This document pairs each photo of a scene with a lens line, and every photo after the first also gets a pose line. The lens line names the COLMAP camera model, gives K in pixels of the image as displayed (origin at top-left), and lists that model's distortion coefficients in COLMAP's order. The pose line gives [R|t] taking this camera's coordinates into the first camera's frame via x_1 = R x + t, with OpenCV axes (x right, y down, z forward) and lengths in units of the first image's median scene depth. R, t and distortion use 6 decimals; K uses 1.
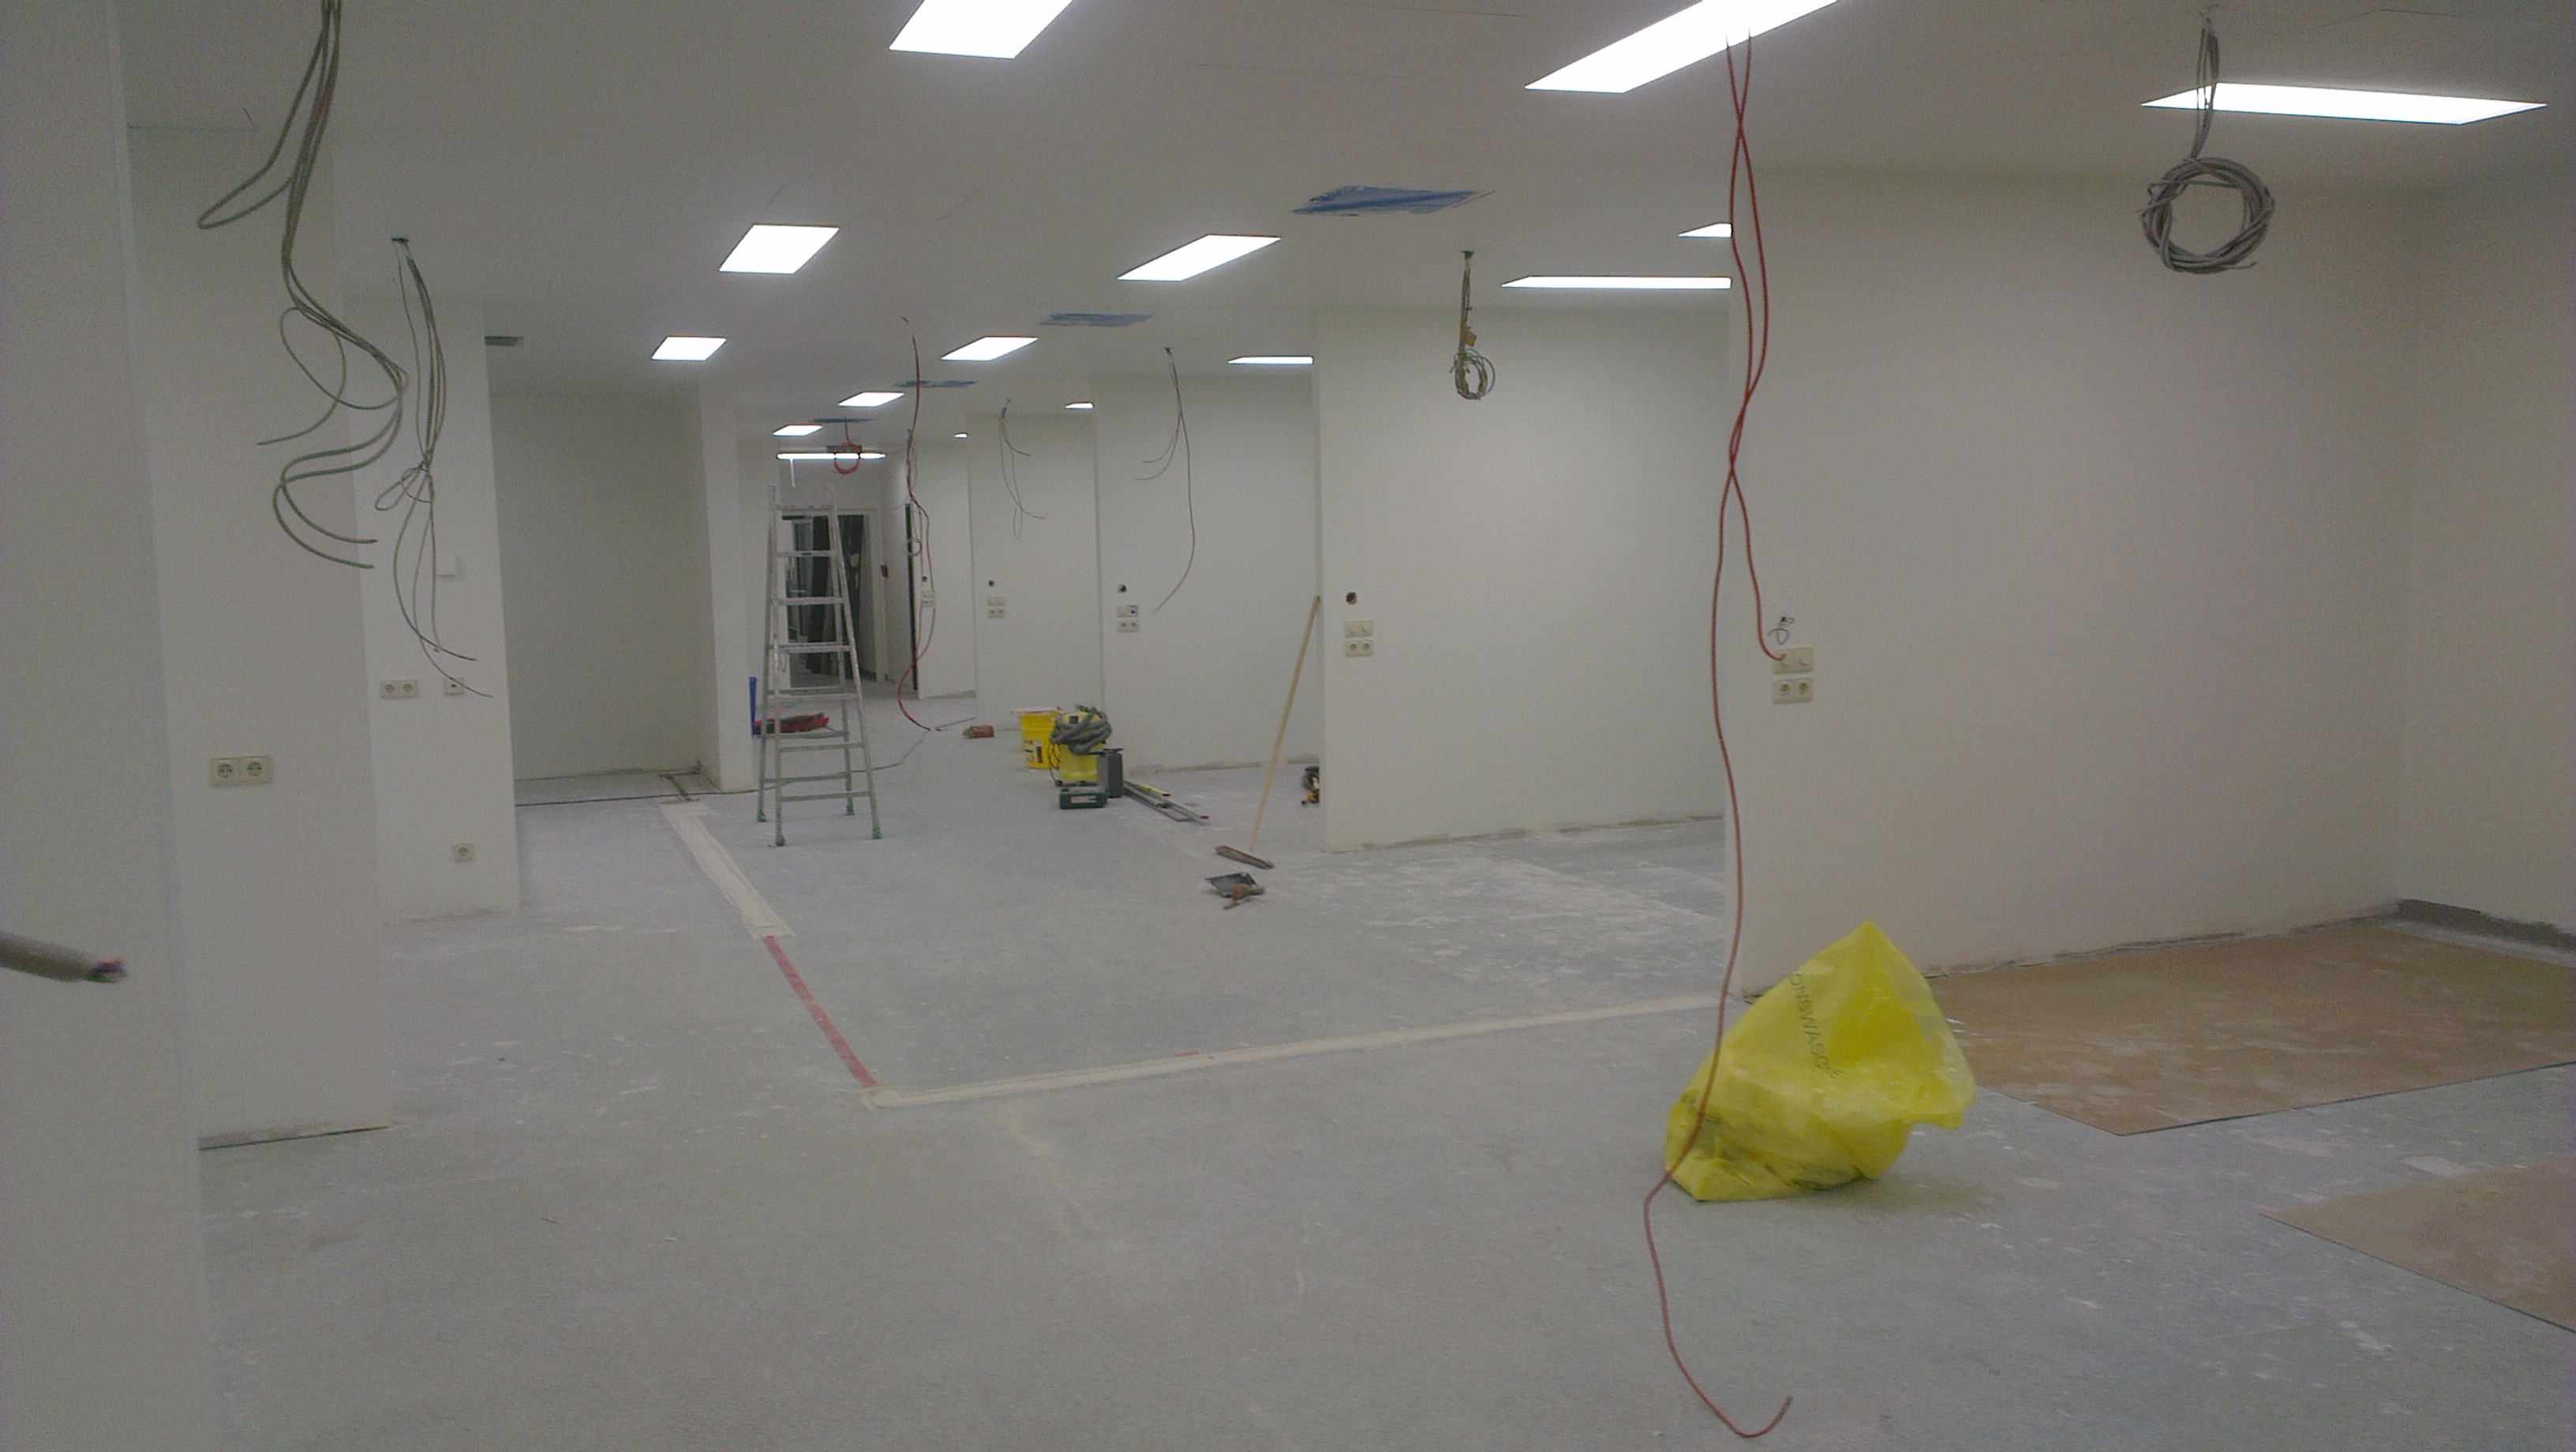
lens RADIAL K [[1930.3, 0, 1288.9], [0, 1930.3, 653.9], [0, 0, 1]] dist [0.108299, -0.140730]
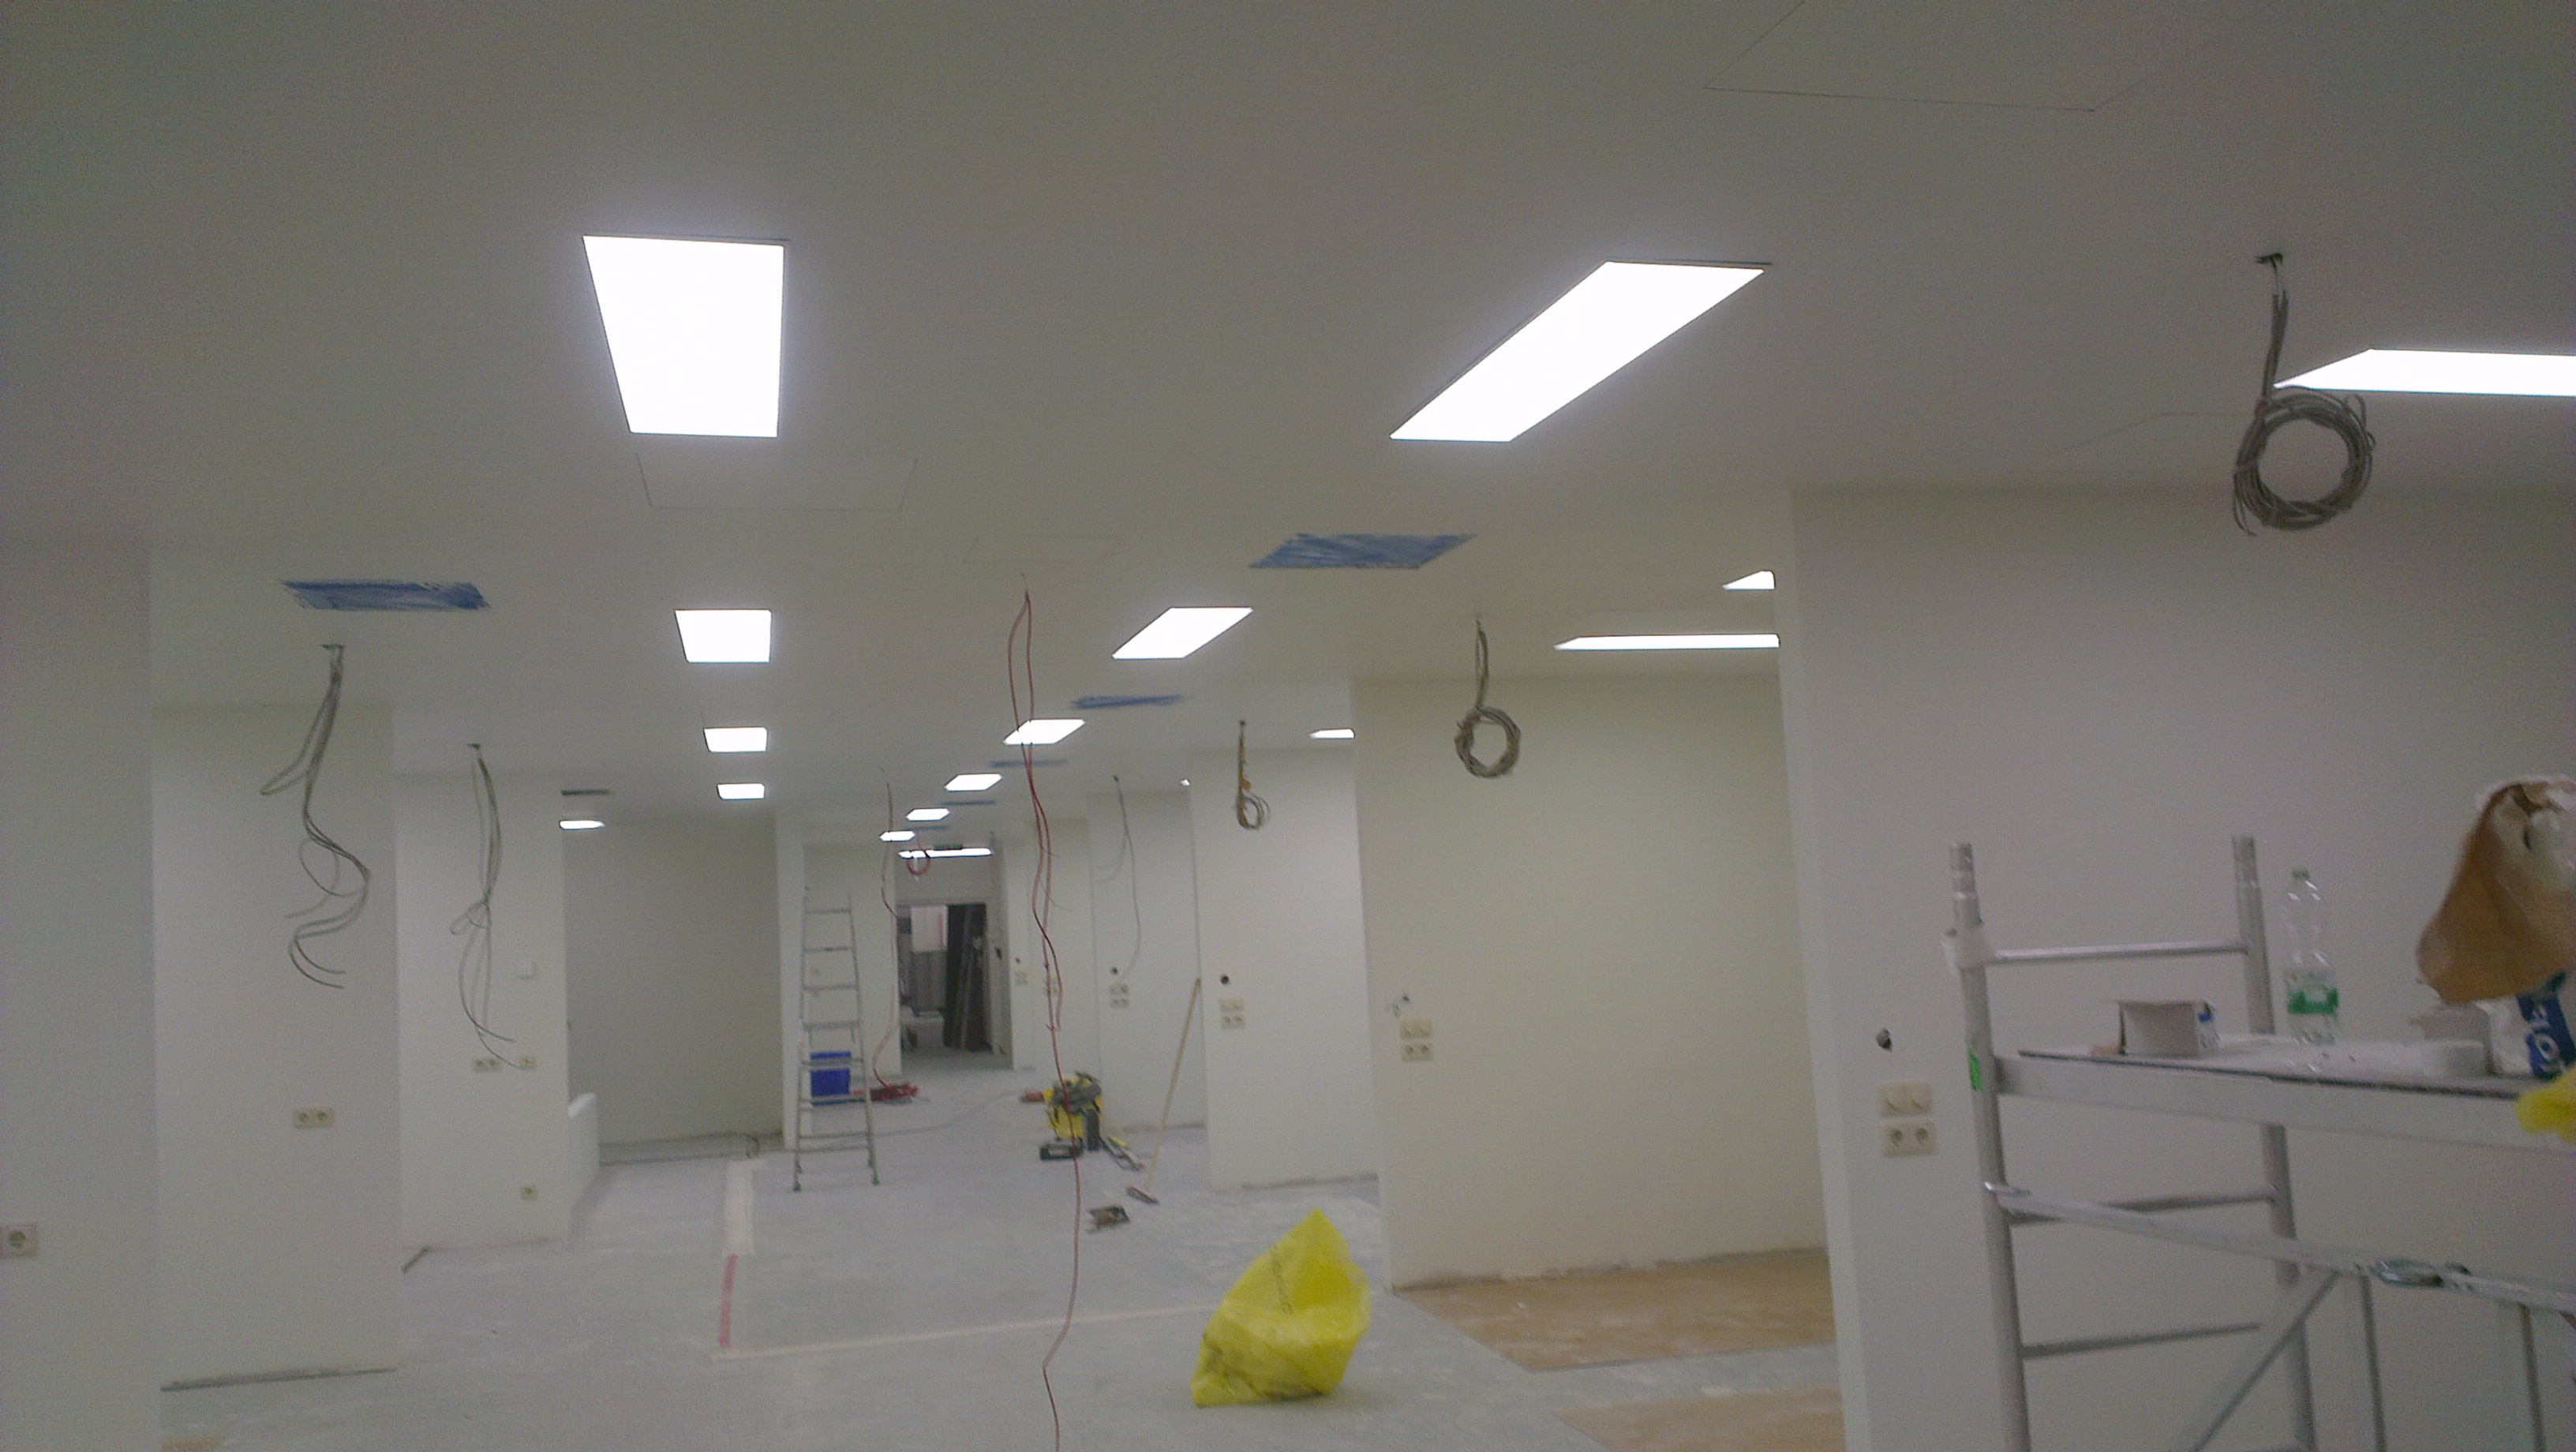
lens RADIAL K [[1970.8, 0, 1288.0], [0, 1970.8, 726.0], [0, 0, 1]] dist [0.172158, -0.277918]
pose [[0.991458, -0.027596, -0.127475, 0.331599], [0.008286, 0.988714, -0.149589, 0.000500], [0.130164, 0.147254, 0.980496, -0.372921]]
